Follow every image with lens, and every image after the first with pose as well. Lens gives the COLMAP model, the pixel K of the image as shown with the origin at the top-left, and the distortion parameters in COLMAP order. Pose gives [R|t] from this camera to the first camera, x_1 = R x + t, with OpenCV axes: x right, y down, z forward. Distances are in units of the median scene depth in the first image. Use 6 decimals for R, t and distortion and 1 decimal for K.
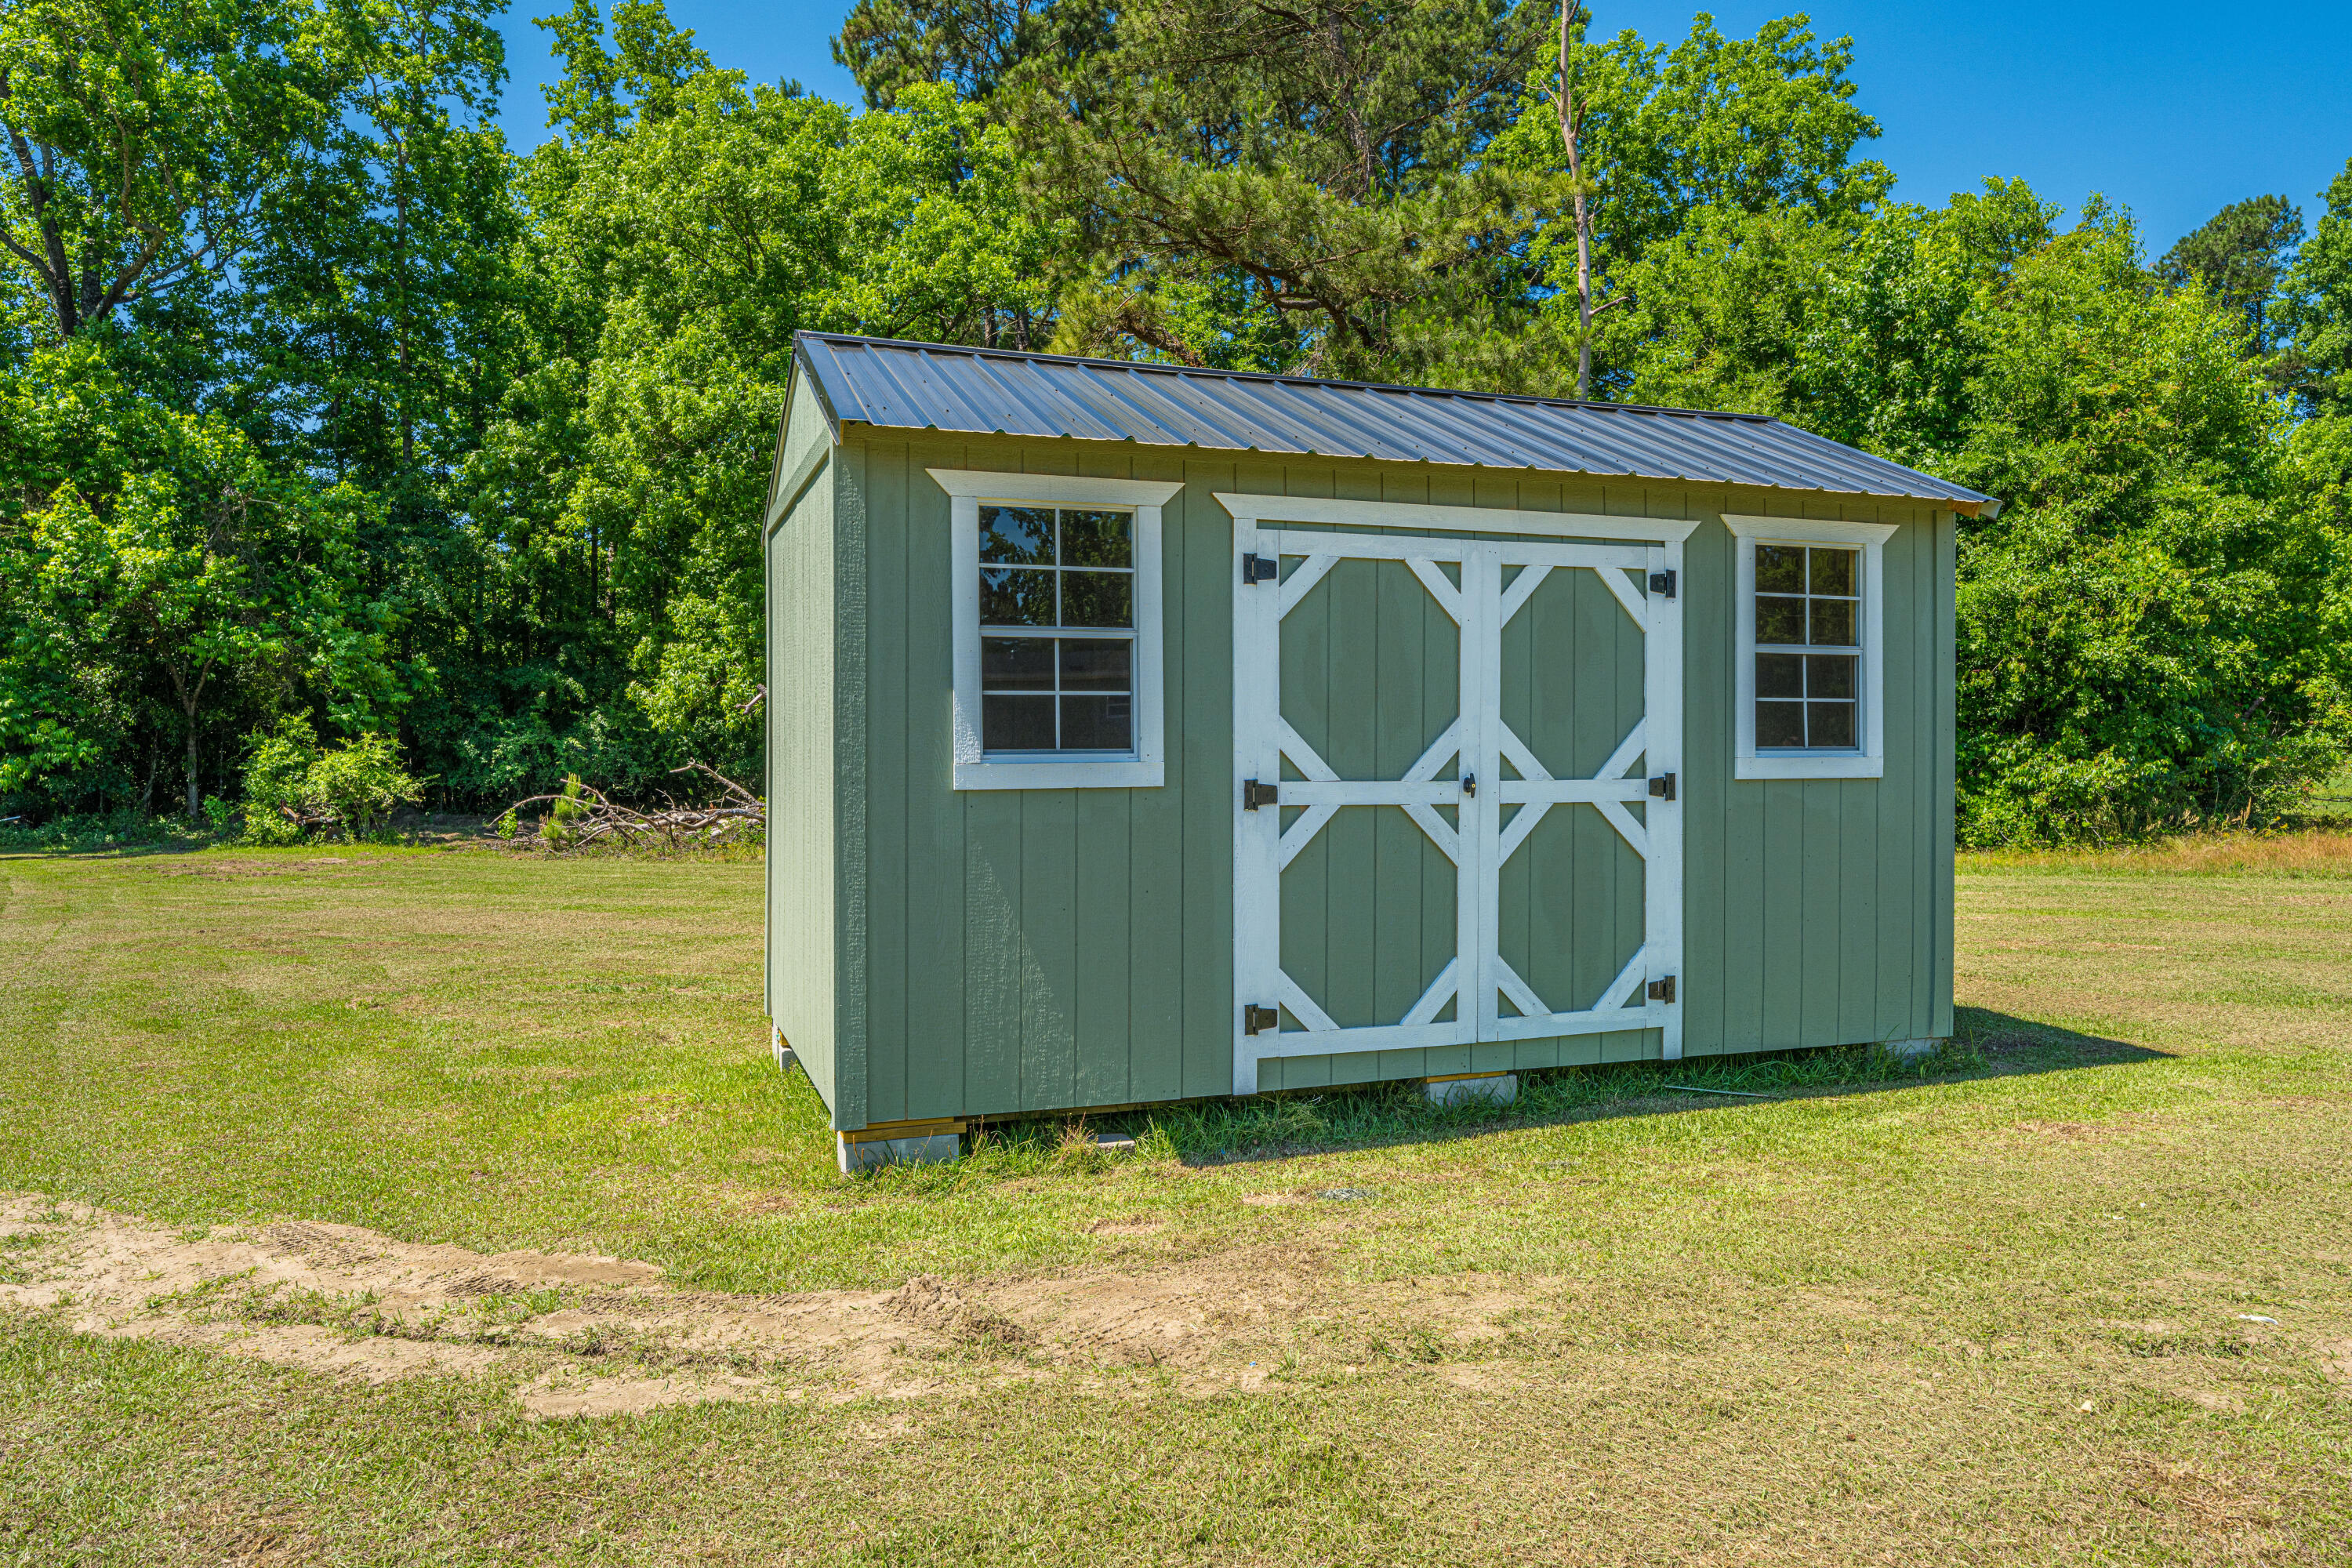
lens RADIAL K [[1549.0, 0, 1172.6], [0, 1549.0, 757.3], [0, 0, 1]] dist [0.001722, 0.000705]
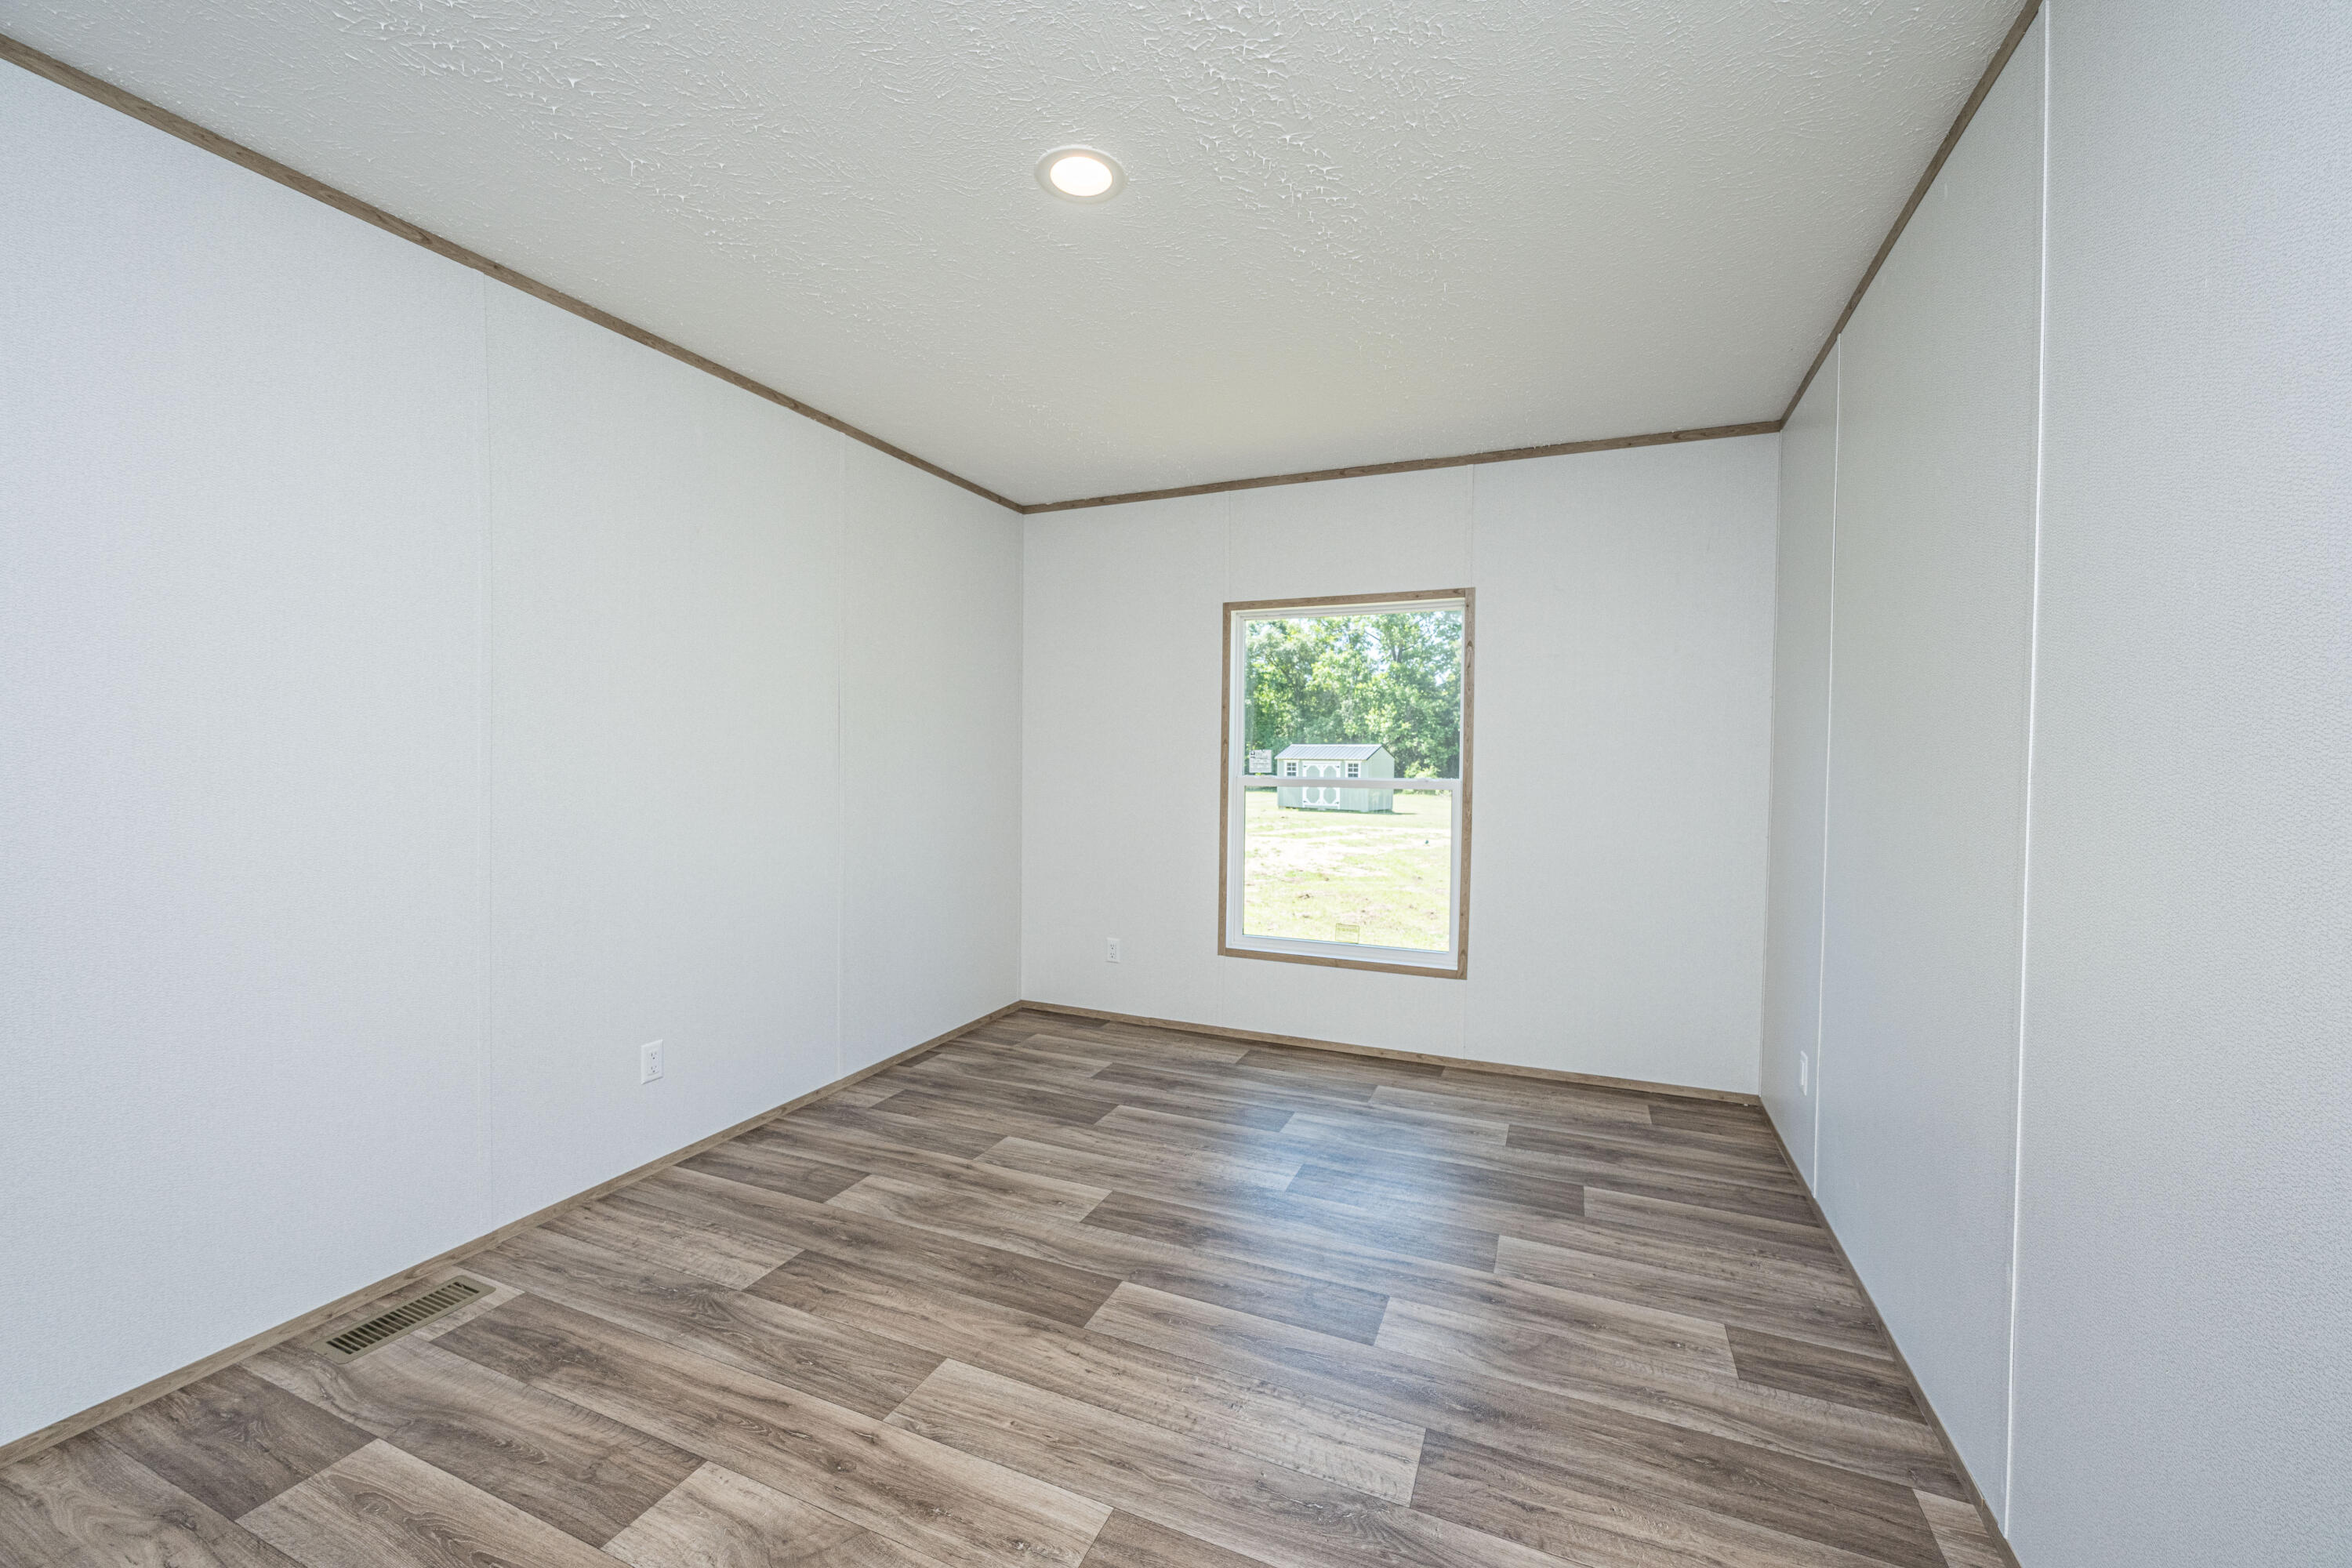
lens RADIAL K [[923.9, 0, 1153.1], [0, 923.9, 778.3], [0, 0, 1]] dist [0.012555, -0.002384]
pose [[0.478346, 0.032197, -0.877581, 5.585904], [-0.015882, 0.999481, 0.028013, -0.196338], [0.878028, 0.000538, 0.478610, -3.411187]]
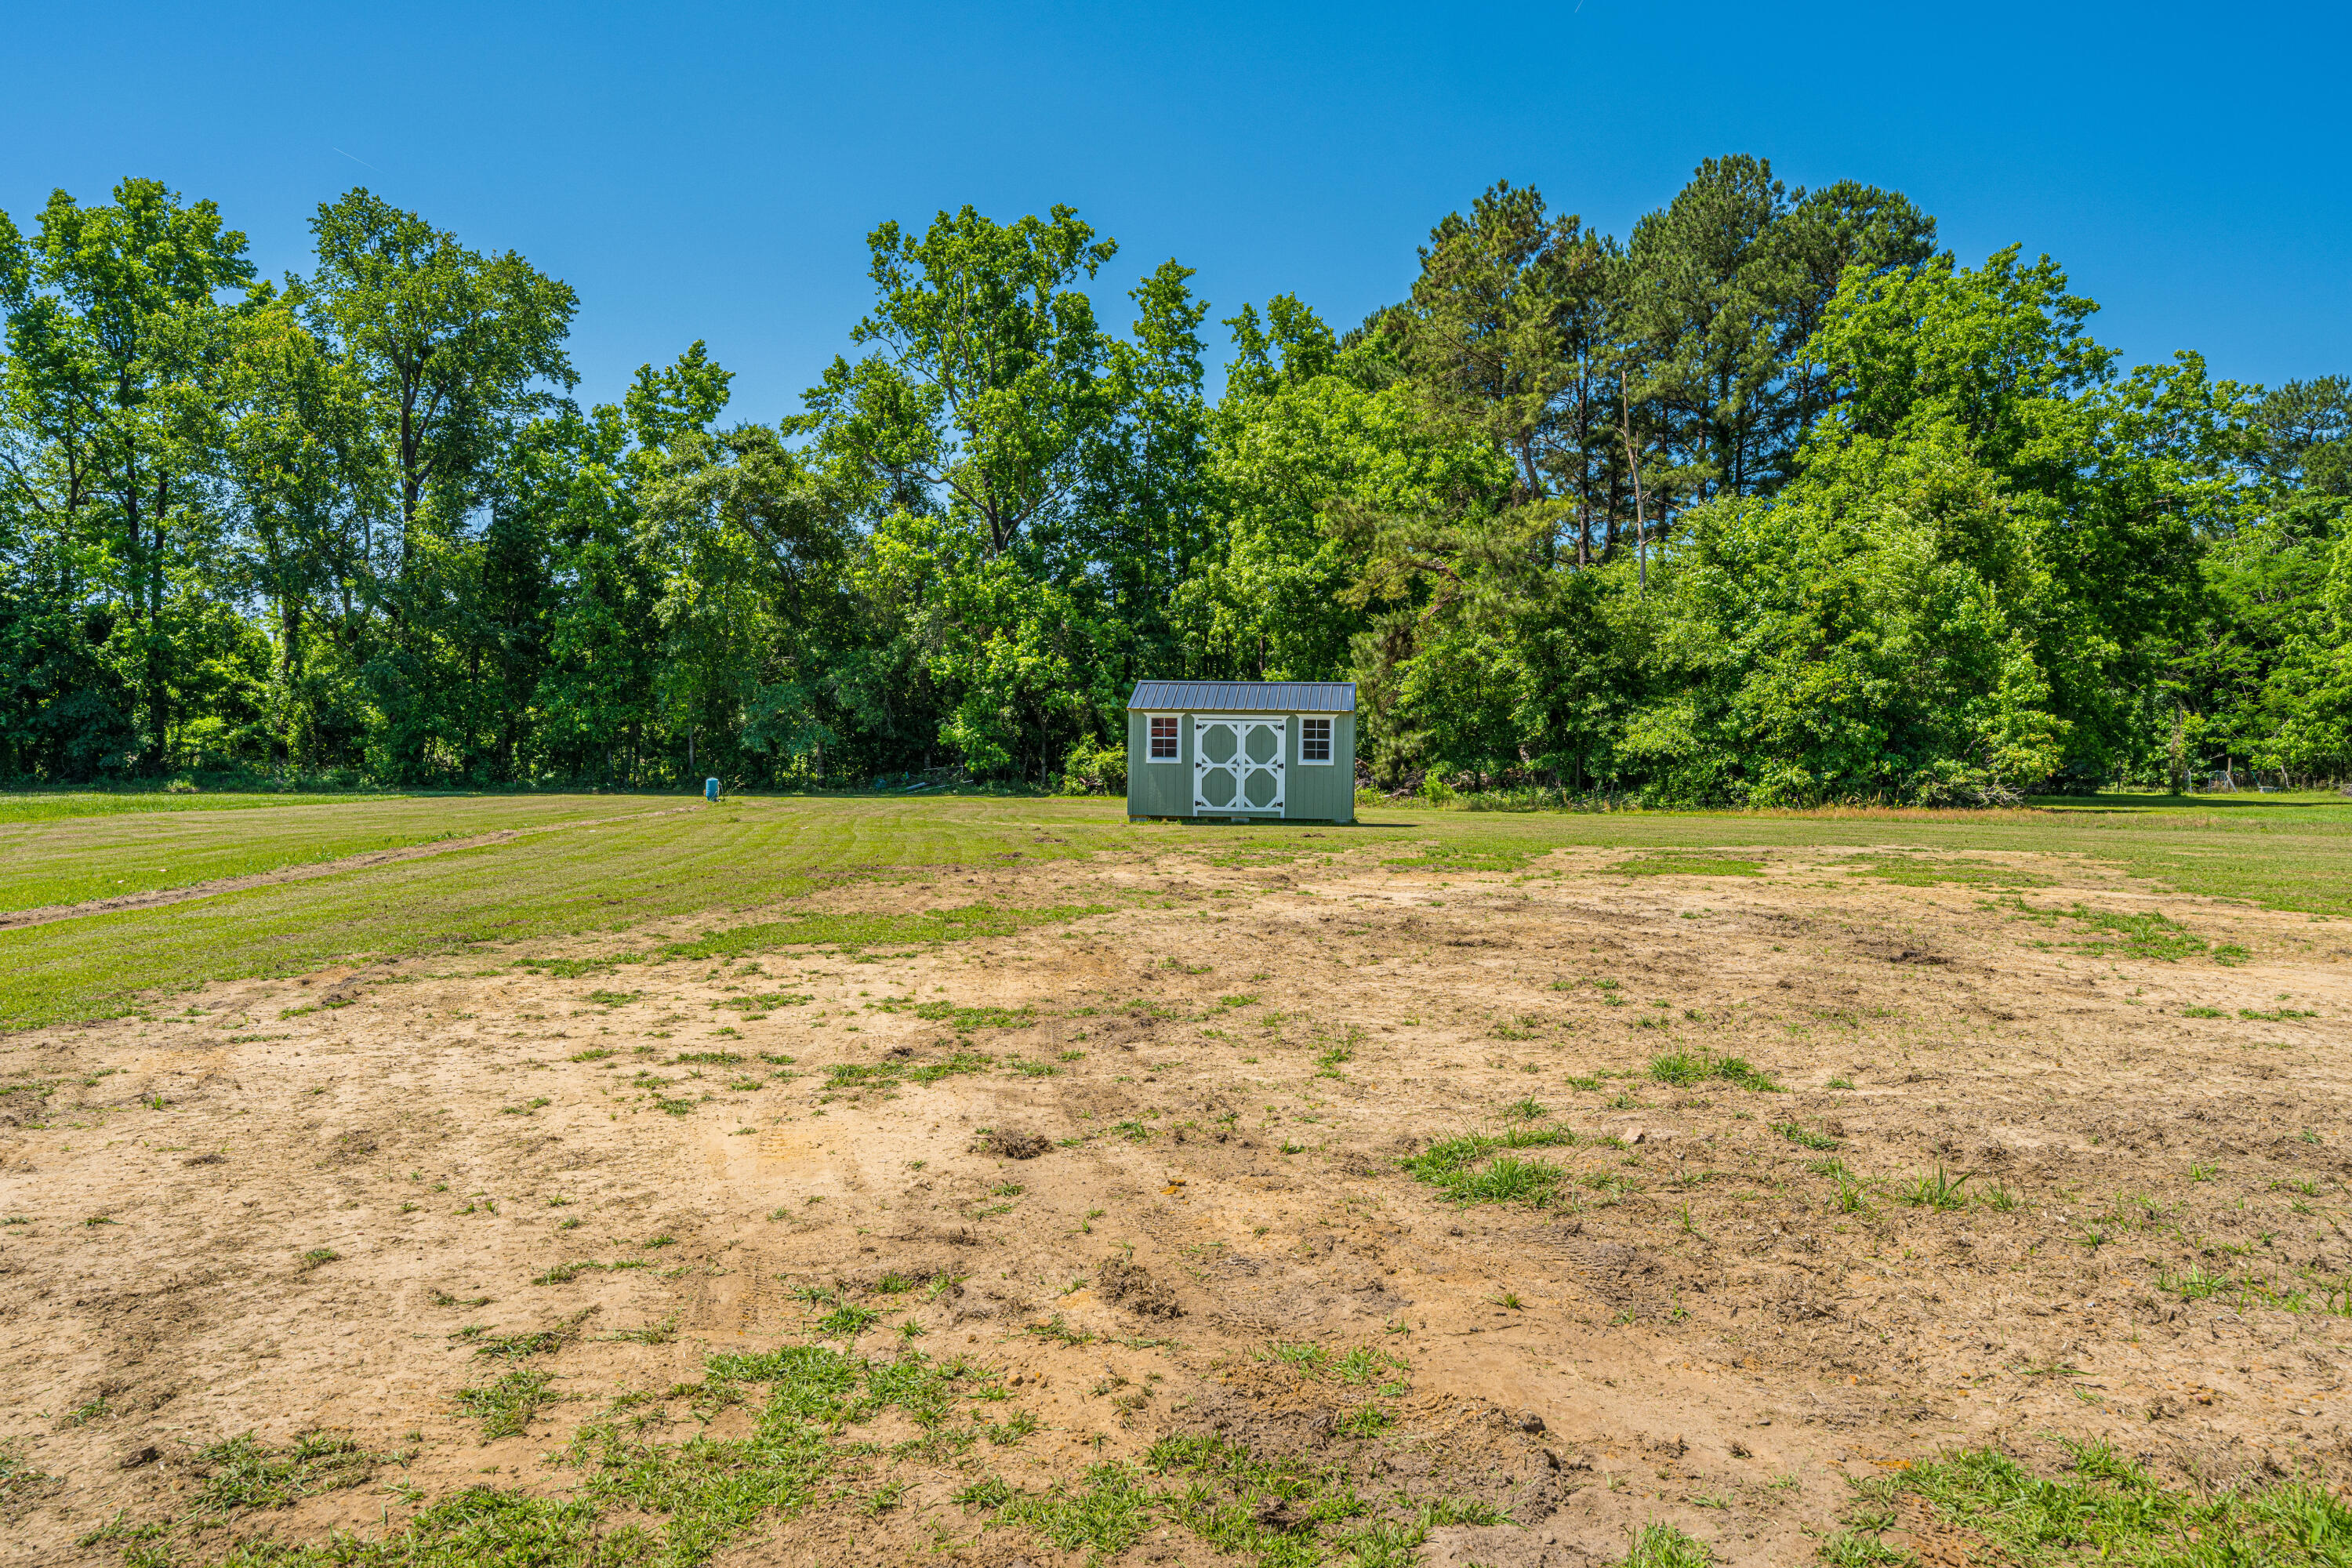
lens RADIAL K [[1593.9, 0, 1182.9], [0, 1593.9, 787.0], [0, 0, 1]] dist [0.003458, 0.001714]
pose [[0.888279, 0.027102, -0.458504, 2.516837], [-0.019495, 0.999583, 0.021316, -0.019363], [0.458890, -0.009996, 0.888437, -3.988778]]
